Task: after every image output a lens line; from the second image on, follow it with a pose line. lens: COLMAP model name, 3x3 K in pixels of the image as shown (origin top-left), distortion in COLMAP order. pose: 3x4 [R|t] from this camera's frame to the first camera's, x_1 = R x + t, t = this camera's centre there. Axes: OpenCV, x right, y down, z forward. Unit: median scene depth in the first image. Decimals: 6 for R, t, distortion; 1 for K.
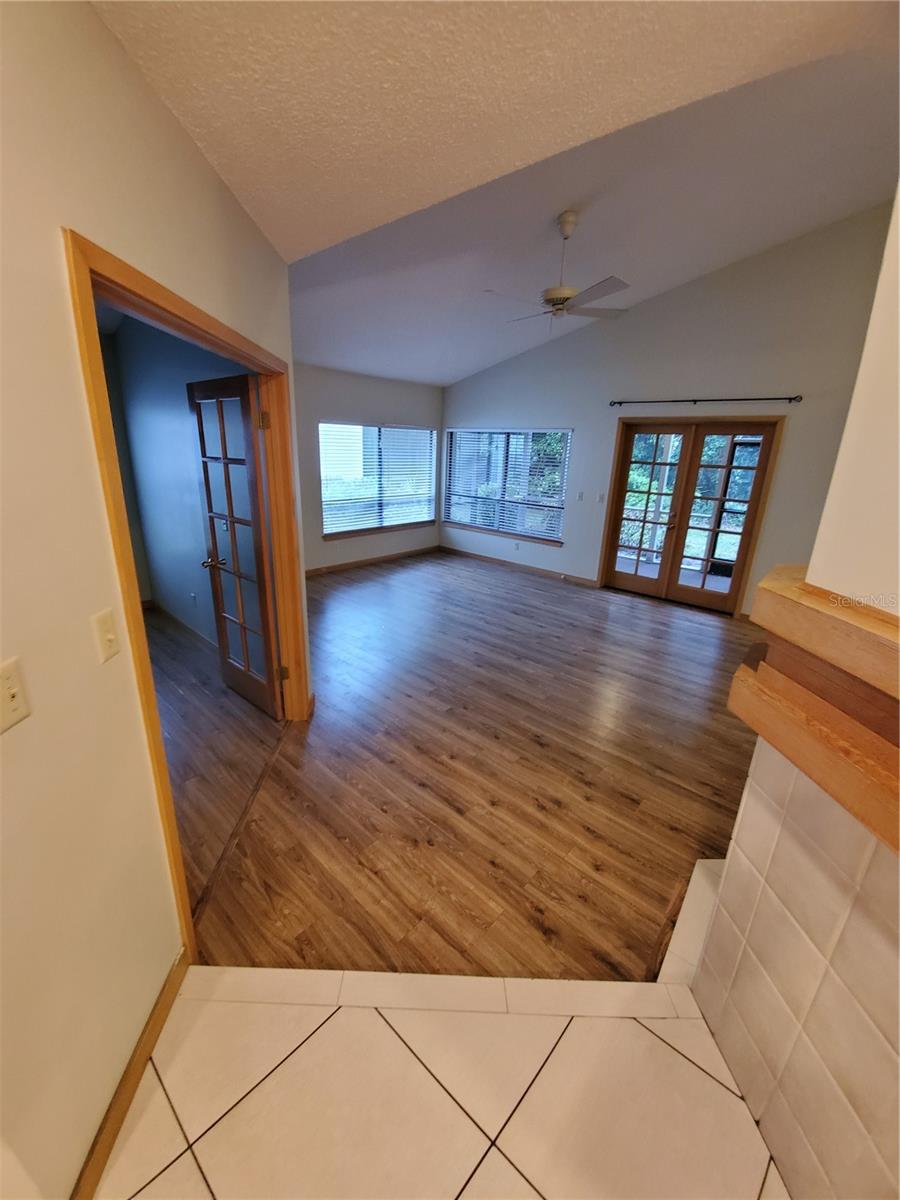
lens RADIAL K [[478.5, 0, 439.5], [0, 478.5, 594.3], [0, 0, 1]] dist [-0.002174, -0.000444]
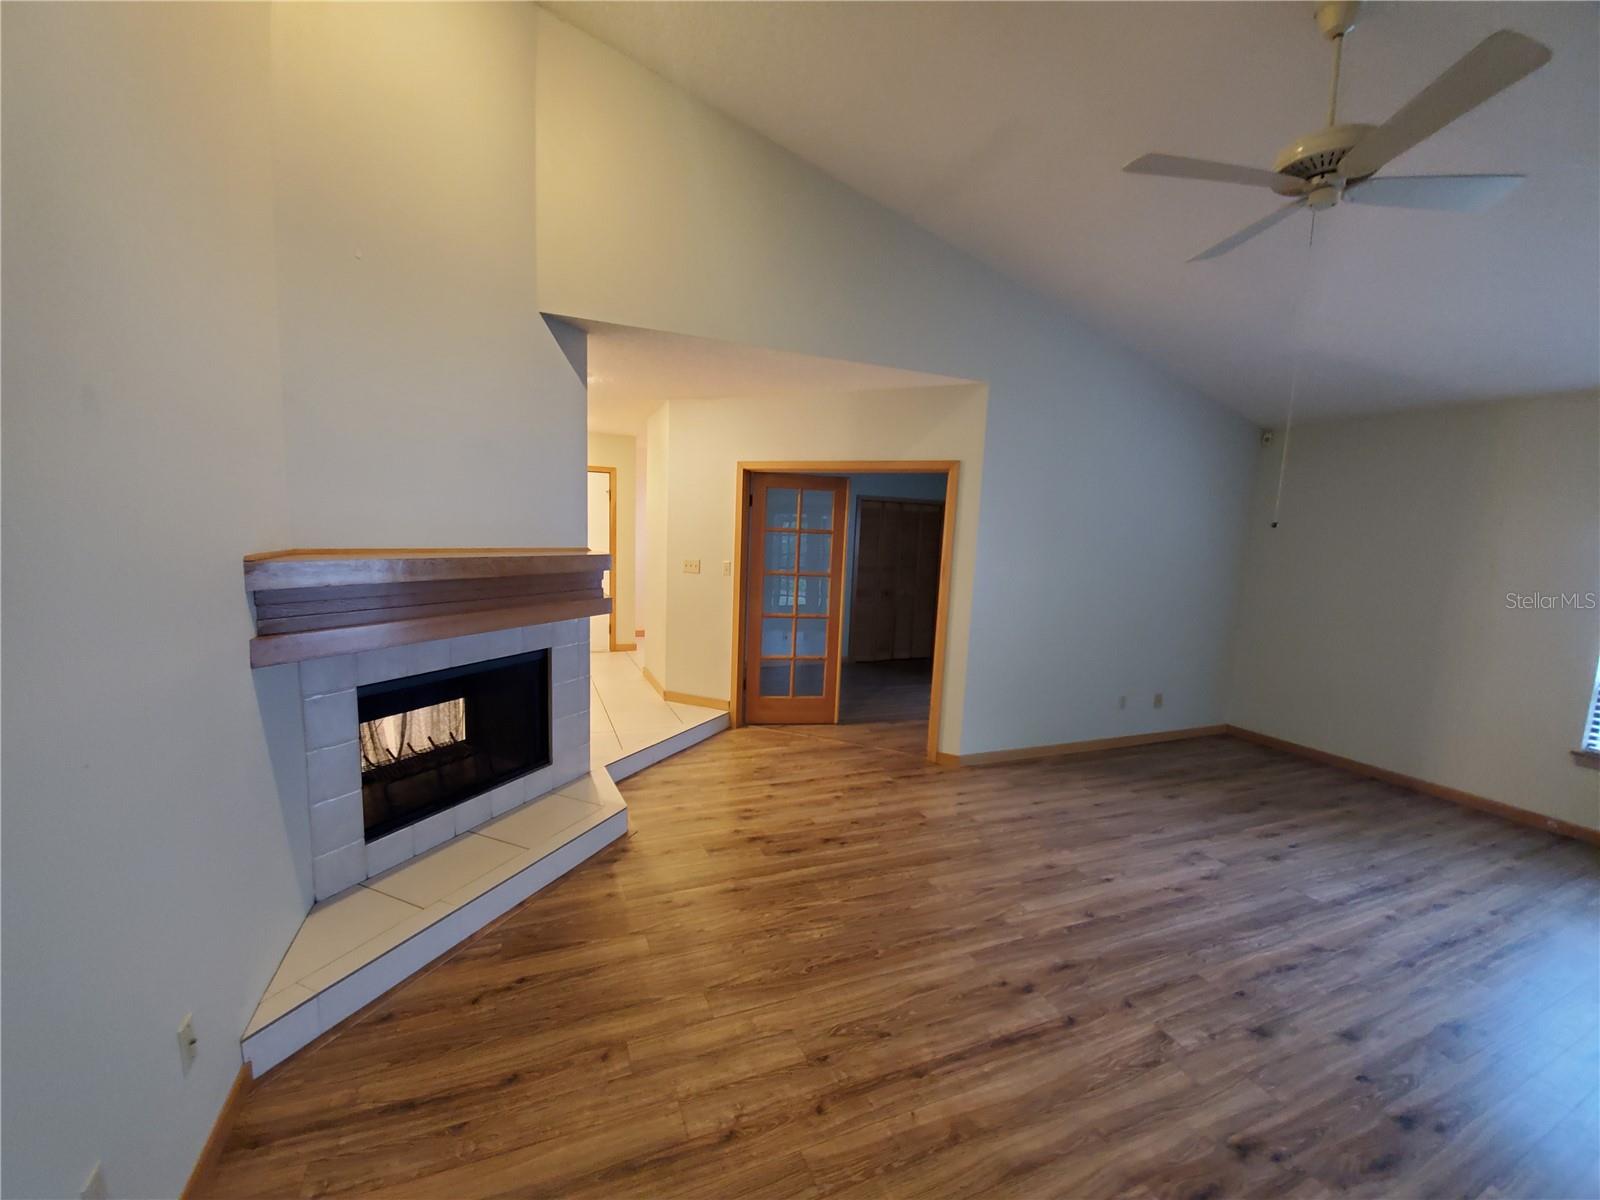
lens RADIAL K [[638.0, 0, 791.2], [0, 638.0, 617.5], [0, 0, 1]] dist [-0.002174, -0.000444]
pose [[-0.420666, 0.062574, -0.905055, 1.030108], [-0.325346, 0.920855, 0.214885, -0.228072], [0.846871, 0.384851, -0.367015, 0.997621]]
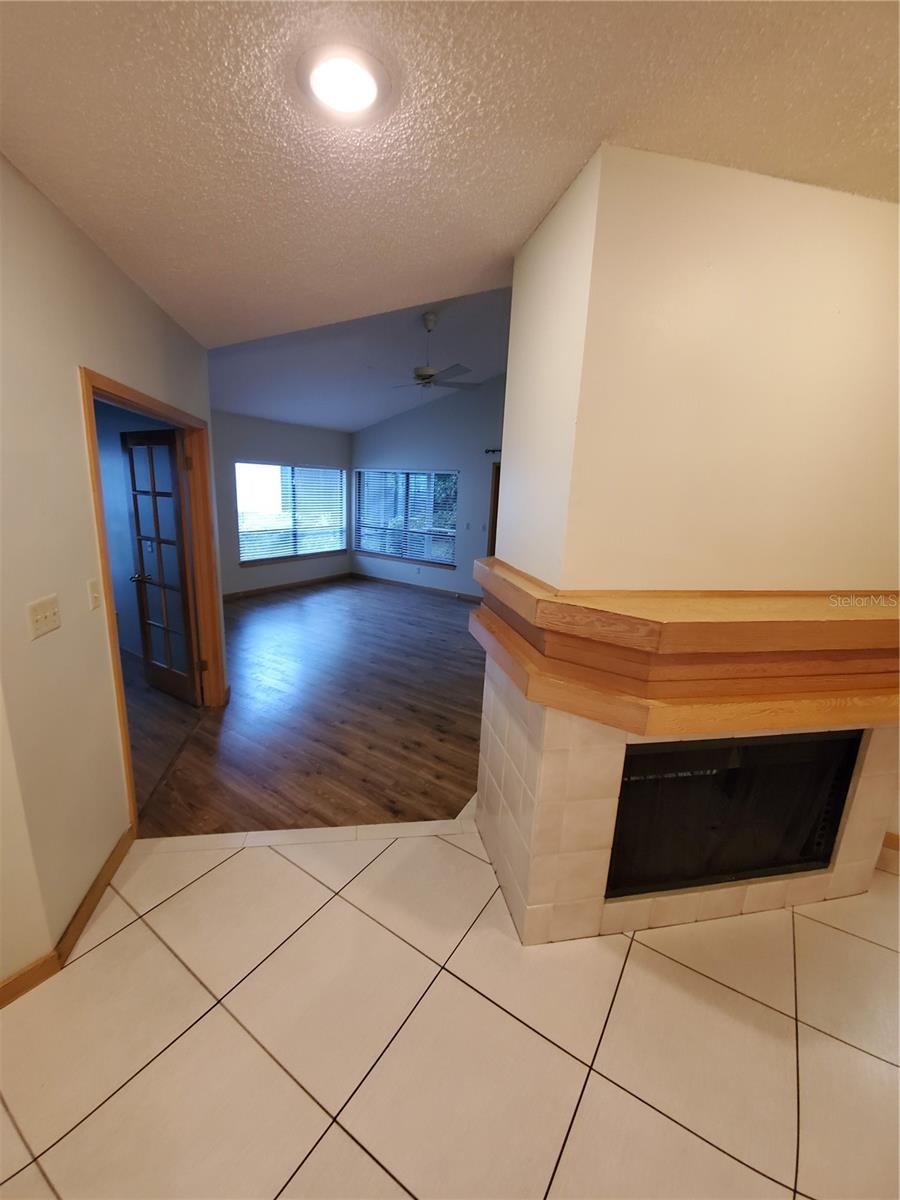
lens RADIAL K [[478.5, 0, 439.5], [0, 478.5, 594.3], [0, 0, 1]] dist [-0.002174, -0.000444]
pose [[0.988447, -0.022213, 0.149933, 0.077816], [0.033108, 0.996958, -0.070562, 0.076607], [-0.147909, 0.074711, 0.986175, -0.259253]]
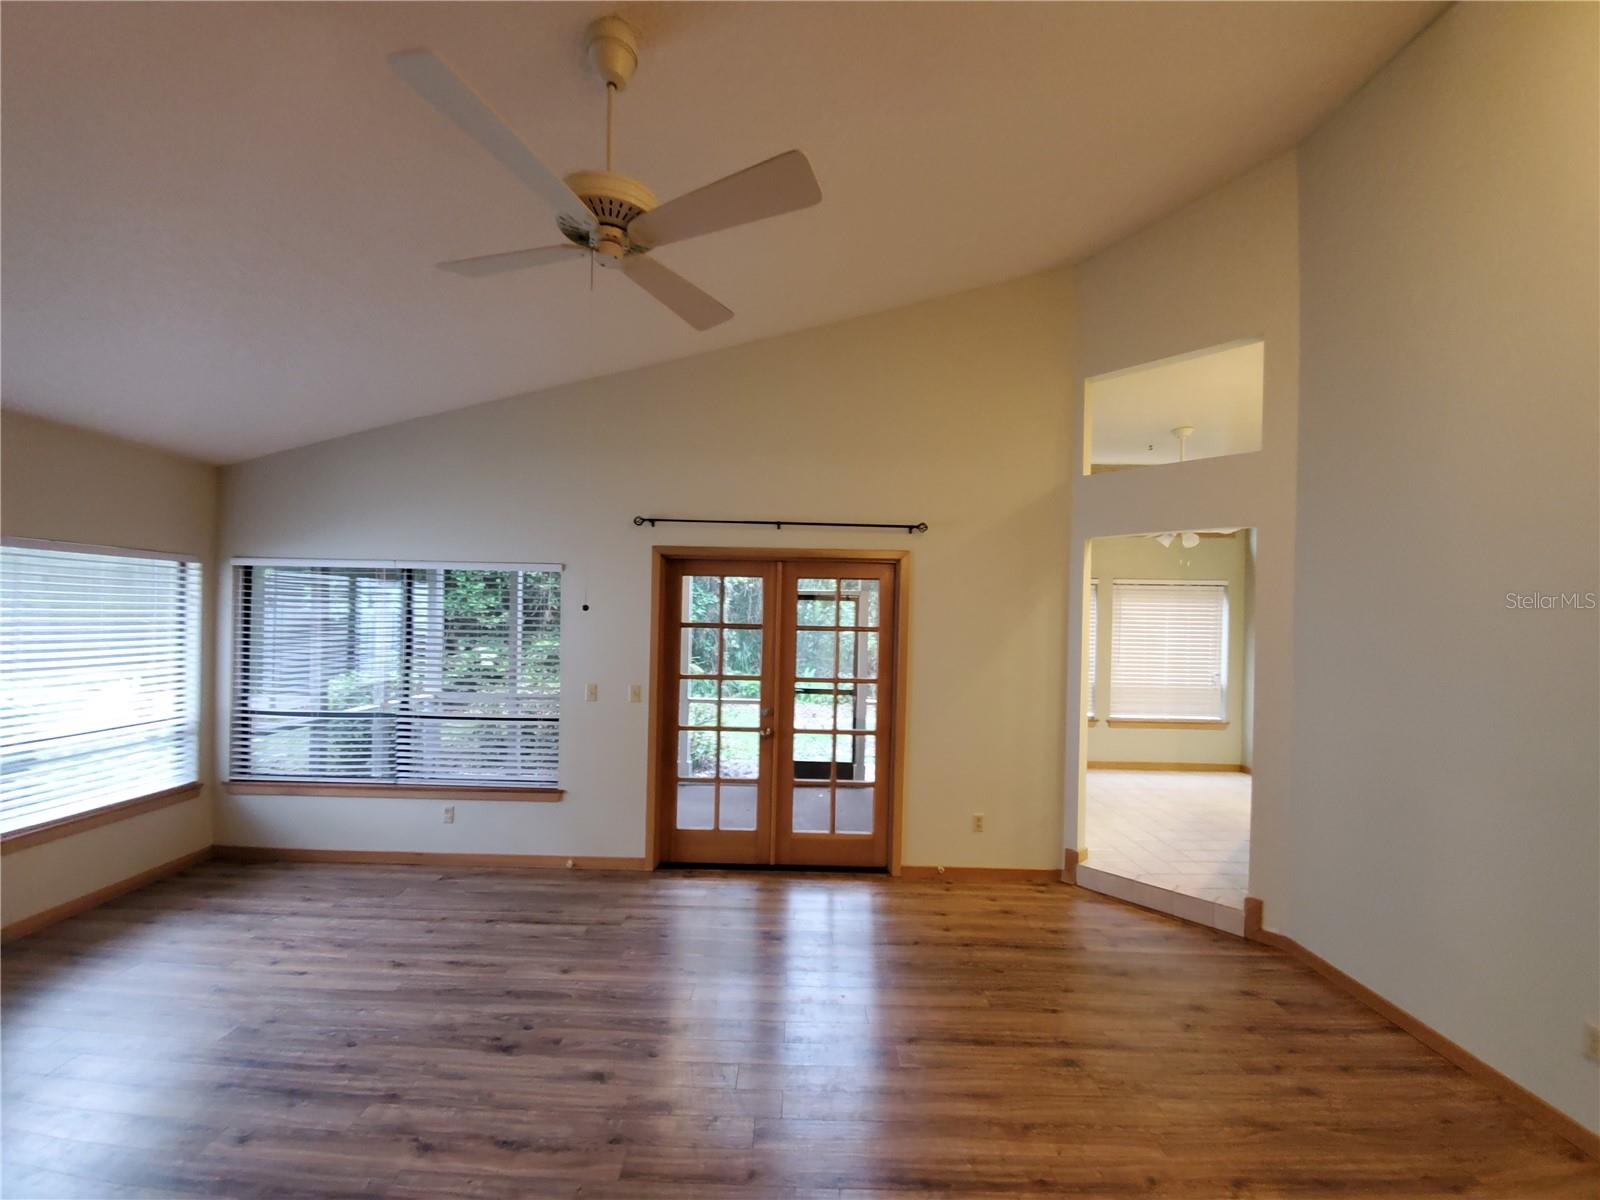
lens RADIAL K [[638.0, 0, 791.2], [0, 638.0, 617.5], [0, 0, 1]] dist [-0.002174, -0.000444]
pose [[0.745716, -0.018148, 0.666017, 0.016414], [0.203498, 0.958065, -0.201744, -0.184665], [-0.634426, 0.285977, 0.718137, 0.653023]]
